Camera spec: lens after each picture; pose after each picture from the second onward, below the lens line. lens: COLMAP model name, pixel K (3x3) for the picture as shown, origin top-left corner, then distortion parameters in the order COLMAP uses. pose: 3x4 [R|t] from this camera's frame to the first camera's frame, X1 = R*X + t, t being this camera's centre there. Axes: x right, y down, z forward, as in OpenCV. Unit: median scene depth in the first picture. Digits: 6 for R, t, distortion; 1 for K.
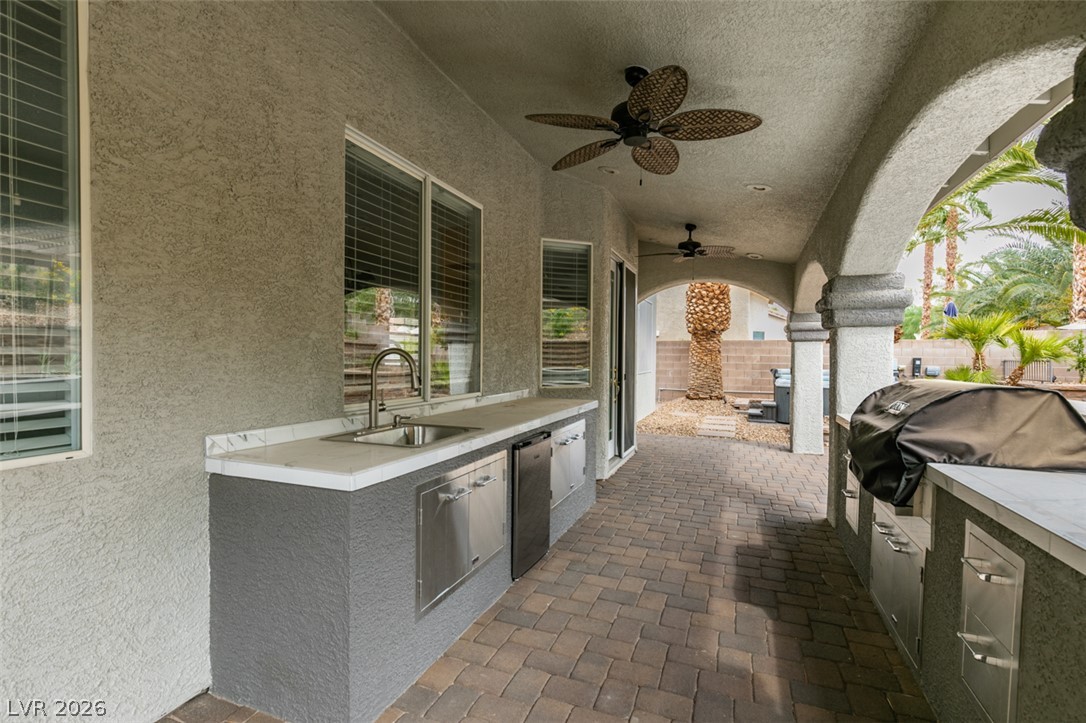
lens RADIAL K [[494.1, 0, 544.9], [0, 494.1, 363.2], [0, 0, 1]] dist [0.011914, -0.001816]
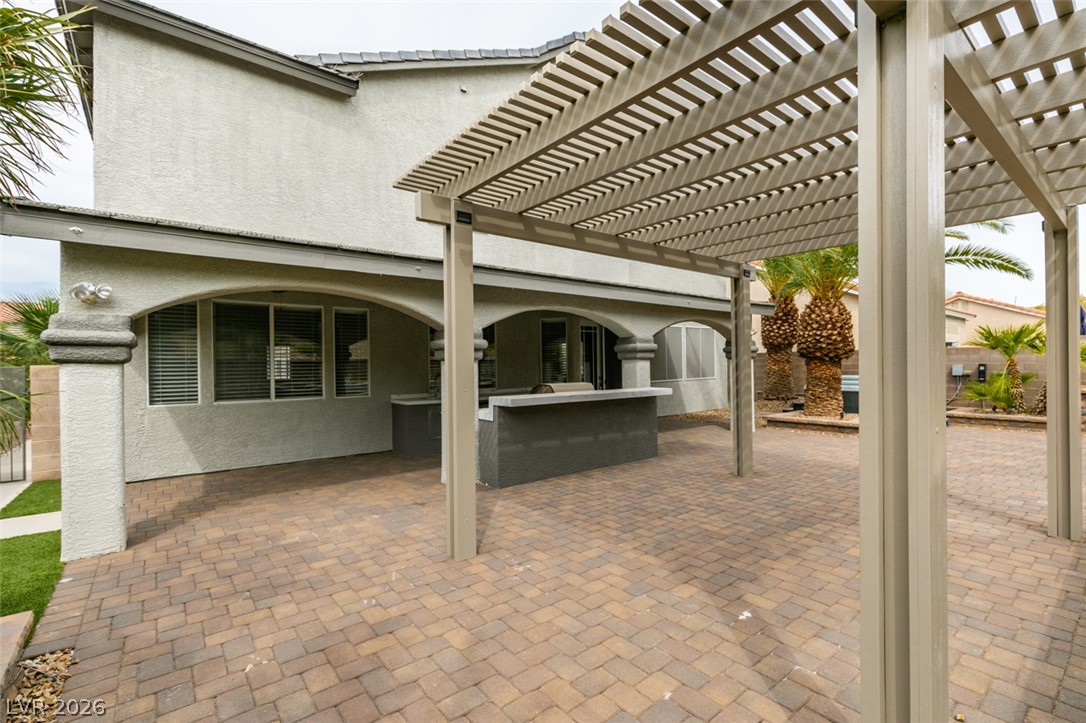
lens RADIAL K [[494.1, 0, 531.7], [0, 494.1, 362.8], [0, 0, 1]] dist [0.011914, -0.001816]
pose [[0.851185, -0.023697, -0.524331, 0.612501], [0.015861, 0.999685, -0.019432, -0.009680], [0.524627, 0.008224, 0.851293, -0.495984]]
